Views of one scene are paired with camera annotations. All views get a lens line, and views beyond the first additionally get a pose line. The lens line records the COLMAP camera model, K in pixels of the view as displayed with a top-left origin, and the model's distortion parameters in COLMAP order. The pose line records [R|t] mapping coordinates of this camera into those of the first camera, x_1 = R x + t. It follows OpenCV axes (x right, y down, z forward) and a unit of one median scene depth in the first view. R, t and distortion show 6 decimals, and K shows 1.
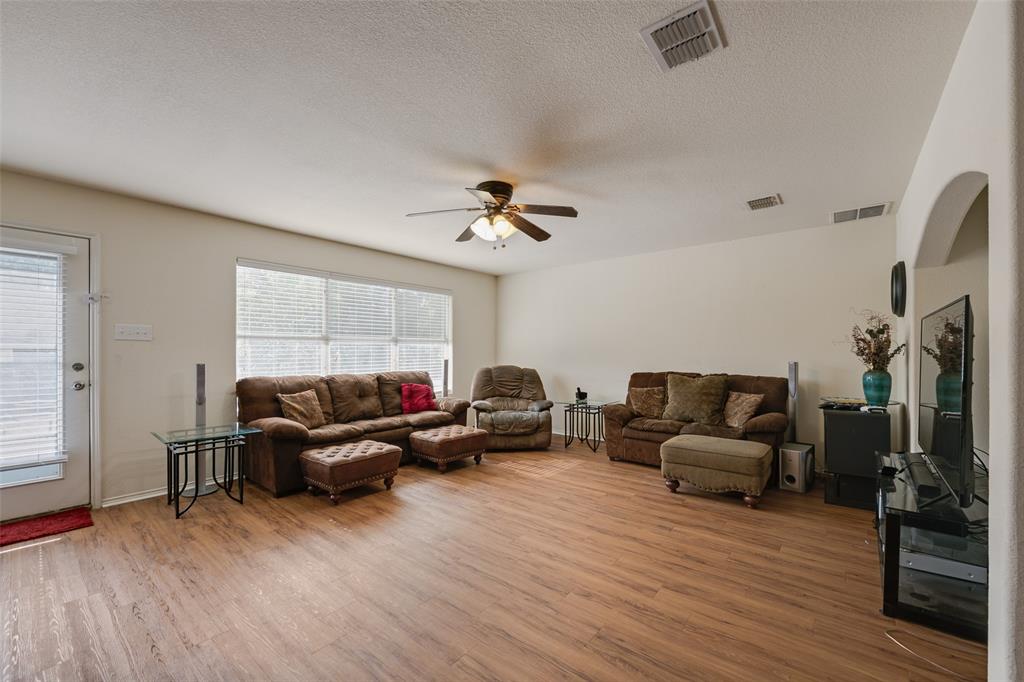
lens RADIAL K [[409.3, 0, 509.5], [0, 409.3, 350.9], [0, 0, 1]] dist [-0.003006, -0.000642]
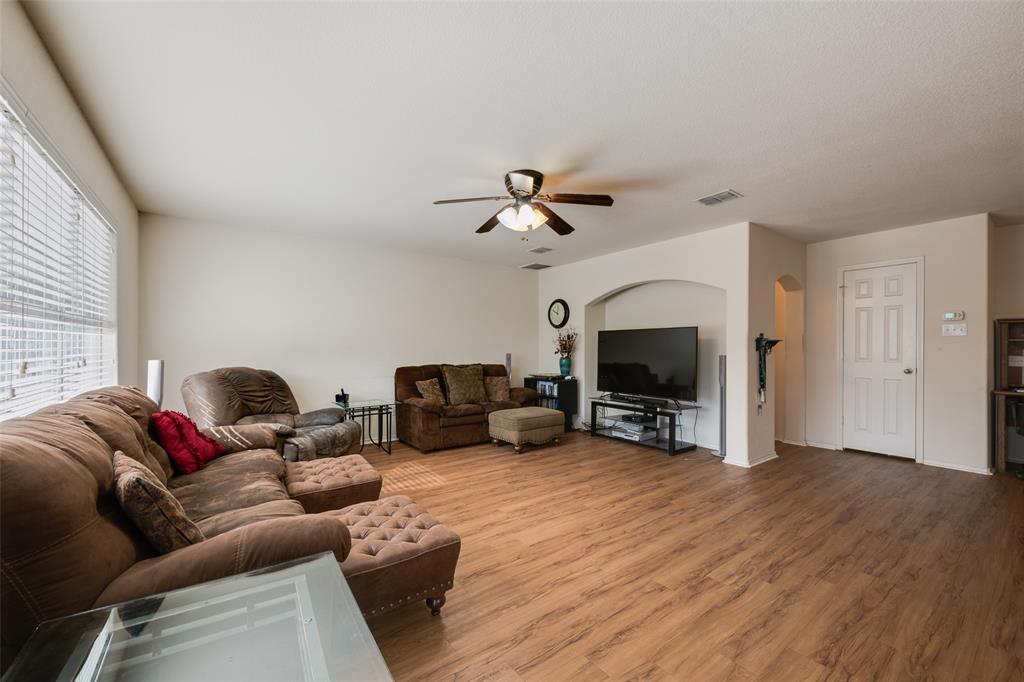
lens RADIAL K [[409.3, 0, 513.4], [0, 409.3, 345.0], [0, 0, 1]] dist [-0.003006, -0.000642]
pose [[0.243643, 0.008521, 0.969827, -0.680745], [-0.001691, 0.999964, -0.008362, 0.006746], [-0.969863, 0.000398, 0.243649, 0.544798]]
